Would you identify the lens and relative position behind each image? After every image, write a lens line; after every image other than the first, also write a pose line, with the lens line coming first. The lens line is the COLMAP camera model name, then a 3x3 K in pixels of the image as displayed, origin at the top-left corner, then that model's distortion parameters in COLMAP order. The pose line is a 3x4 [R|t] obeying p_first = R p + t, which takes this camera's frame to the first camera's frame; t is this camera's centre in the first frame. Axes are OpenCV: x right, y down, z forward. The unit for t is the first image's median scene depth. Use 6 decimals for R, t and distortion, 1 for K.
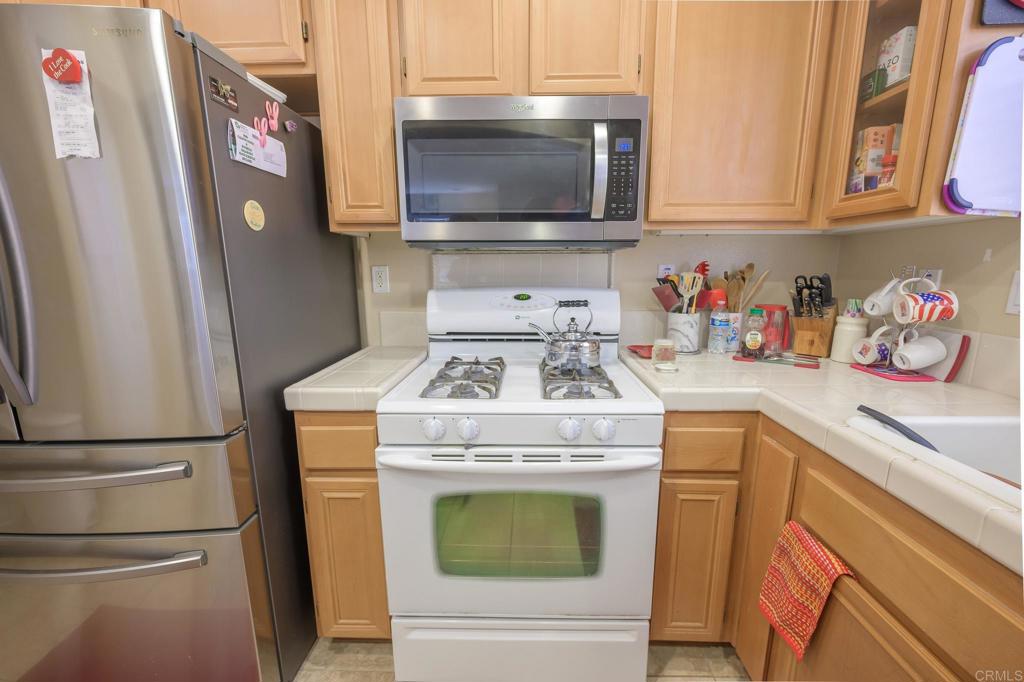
lens RADIAL K [[411.2, 0, 512.0], [0, 411.2, 341.0], [0, 0, 1]] dist [-0.000563, 0.000363]
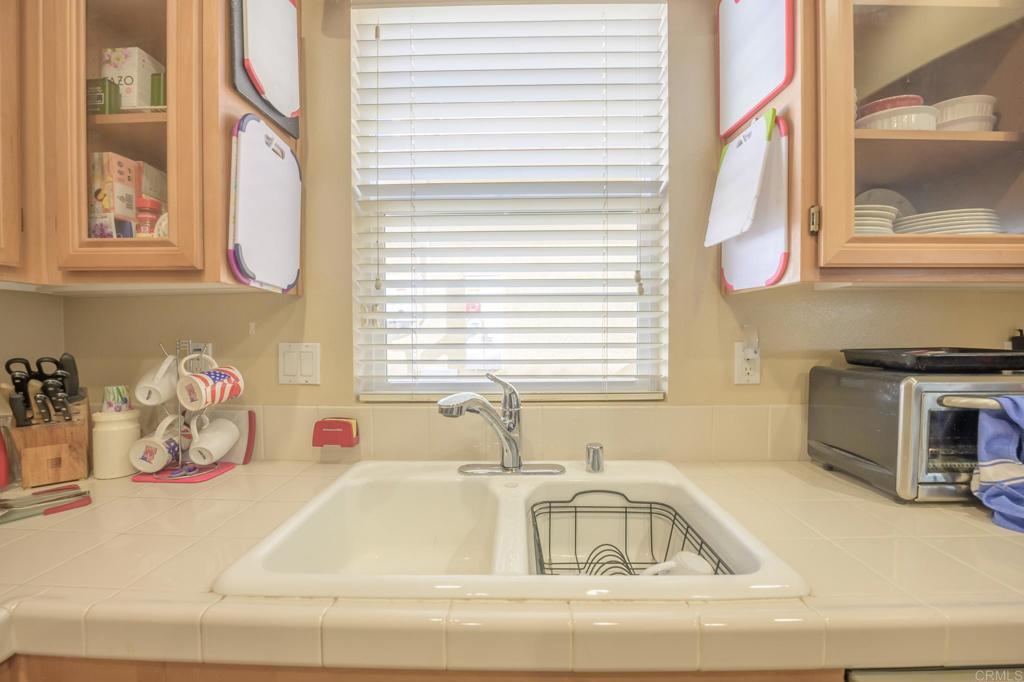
lens RADIAL K [[407.6, 0, 512.0], [0, 407.6, 341.0], [0, 0, 1]] dist [-0.021550, 0.000261]
pose [[-0.017080, -0.024438, 0.999555, 0.150730], [0.182882, 0.982760, 0.027153, -0.082248], [-0.982986, 0.183265, -0.012317, 0.363283]]
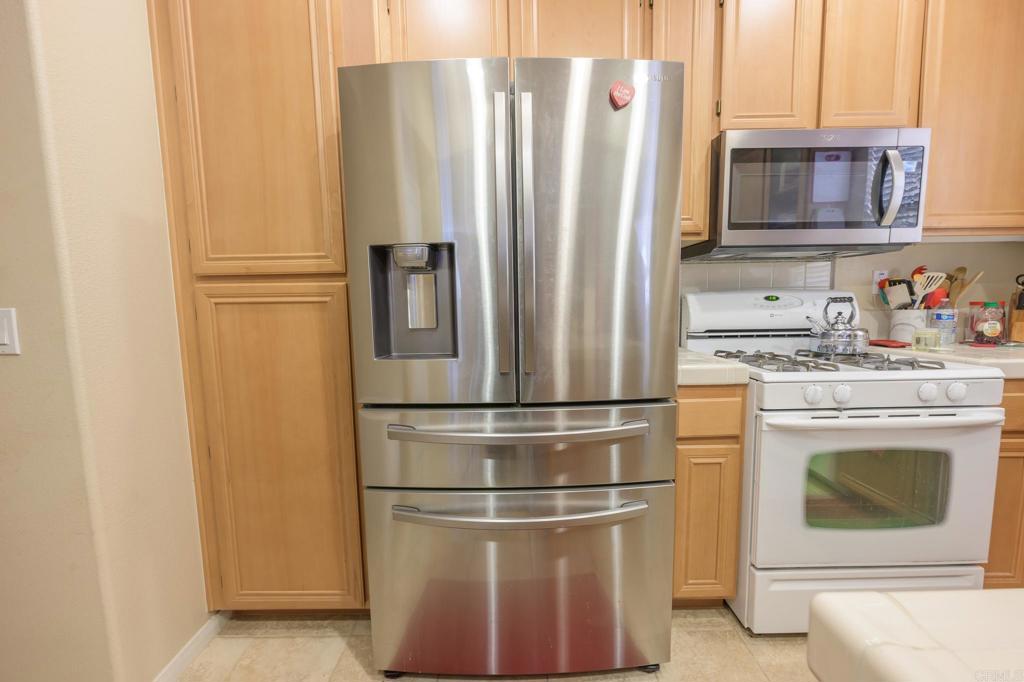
lens RADIAL K [[411.2, 0, 512.0], [0, 411.2, 341.0], [0, 0, 1]] dist [-0.000563, 0.000363]
pose [[0.999680, -0.016399, 0.019272, -0.994550], [0.017935, 0.996434, -0.082450, 0.129770], [-0.017852, 0.082769, 0.996409, -0.168527]]
